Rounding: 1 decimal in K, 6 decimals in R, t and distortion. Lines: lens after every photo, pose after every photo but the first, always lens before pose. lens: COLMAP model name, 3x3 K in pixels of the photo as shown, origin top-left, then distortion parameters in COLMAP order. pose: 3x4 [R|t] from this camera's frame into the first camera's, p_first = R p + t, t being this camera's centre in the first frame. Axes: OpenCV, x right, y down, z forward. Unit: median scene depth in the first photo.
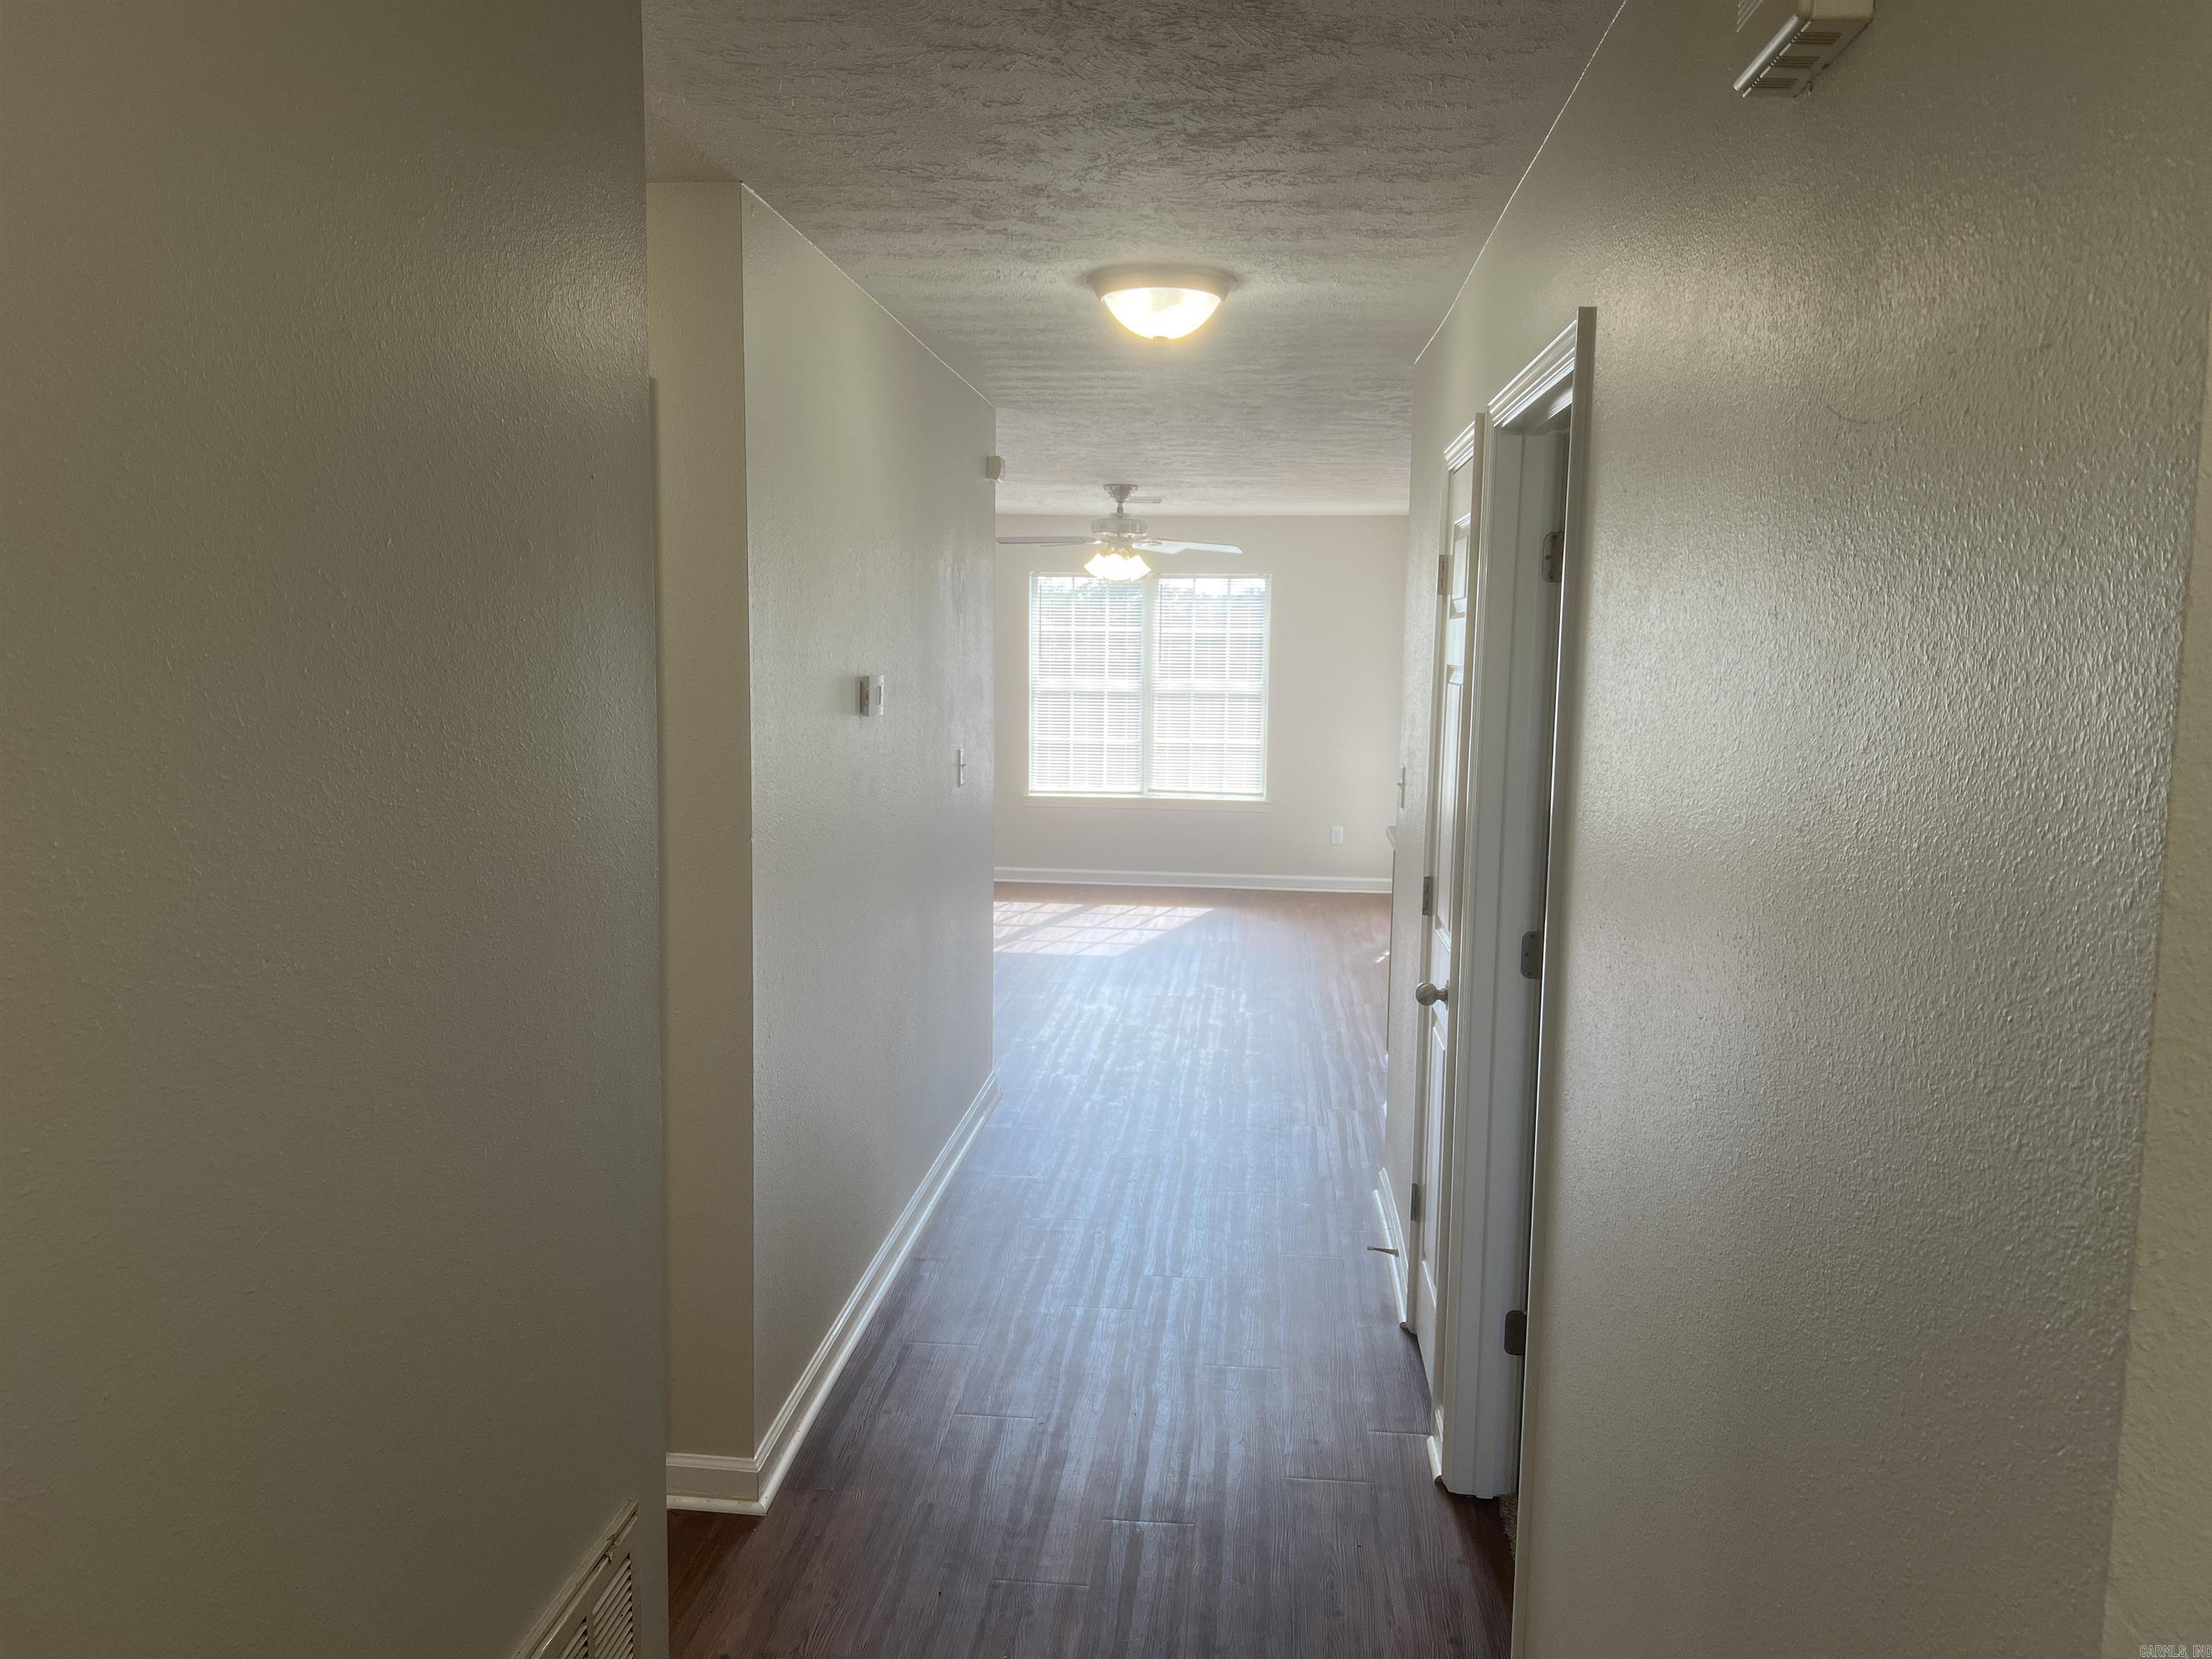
lens RADIAL K [[1658.7, 0, 1079.0], [0, 1658.7, 836.3], [0, 0, 1]] dist [0.040774, -0.051603]
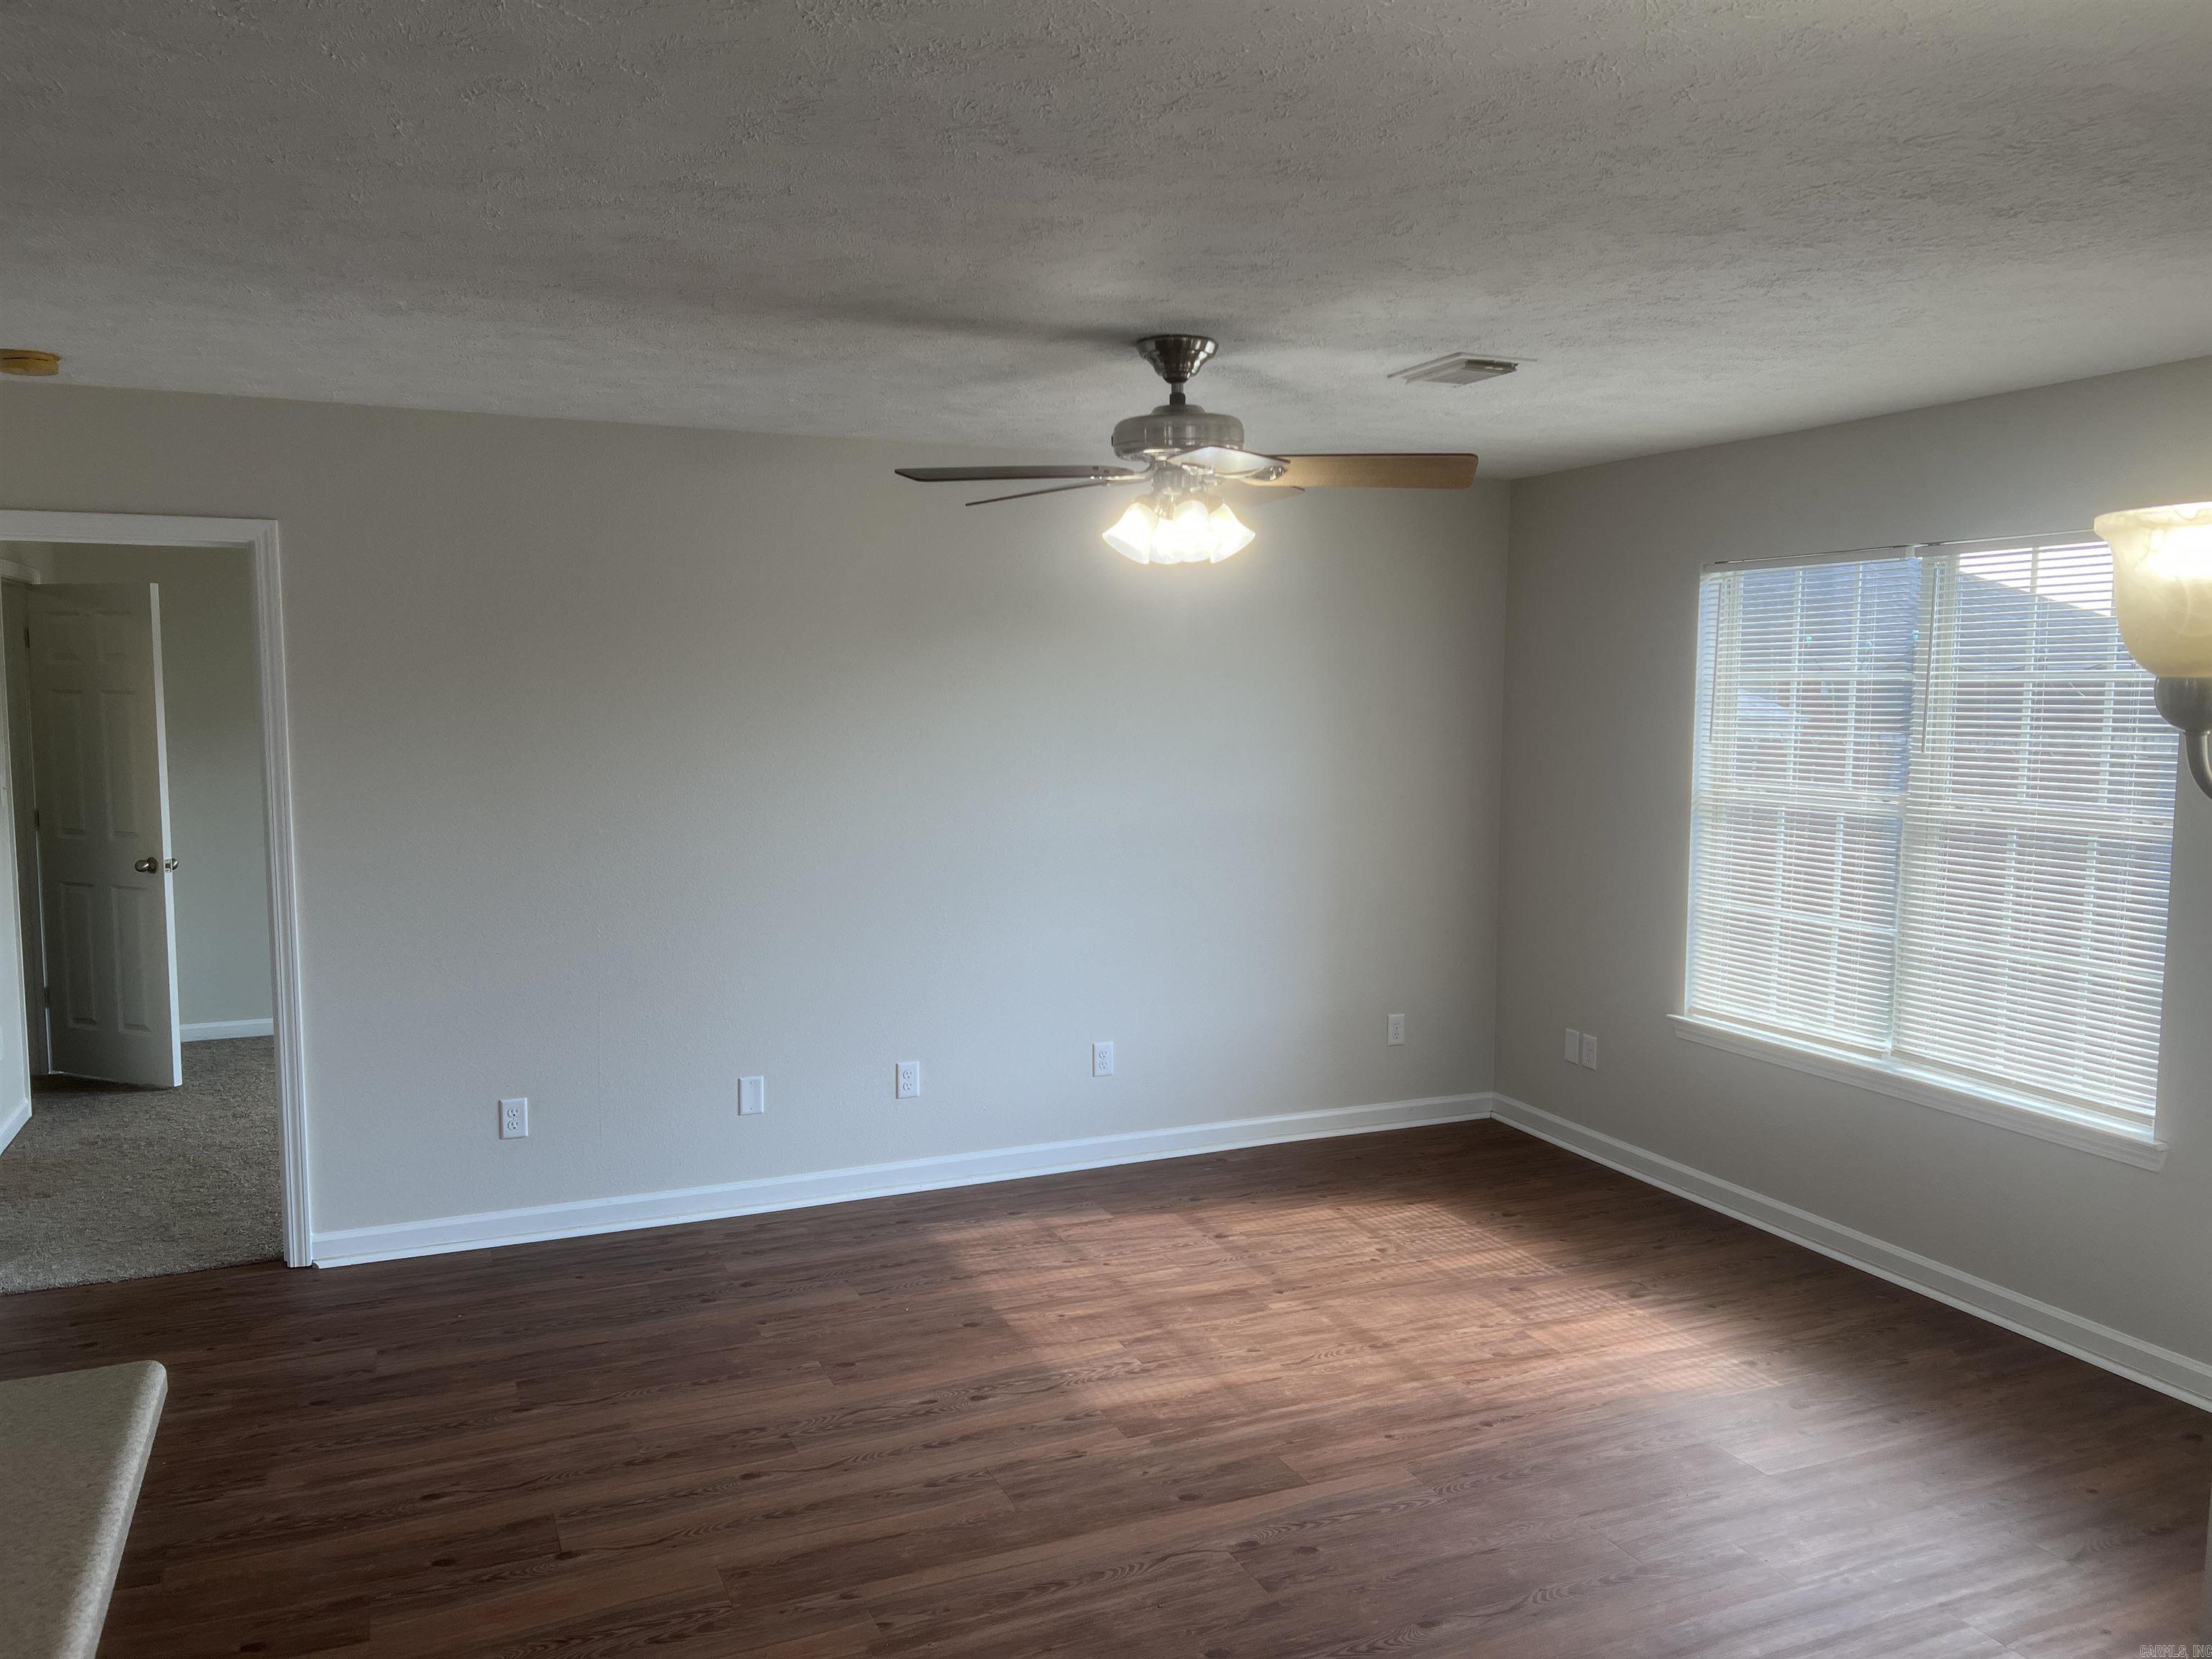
lens RADIAL K [[1658.7, 0, 1079.0], [0, 1658.7, 836.3], [0, 0, 1]] dist [0.040774, -0.051603]
pose [[0.476412, 0.070307, -0.876407, 0.314539], [-0.105514, 0.994166, 0.022397, -0.070494], [0.872868, 0.081803, 0.481050, 0.611285]]
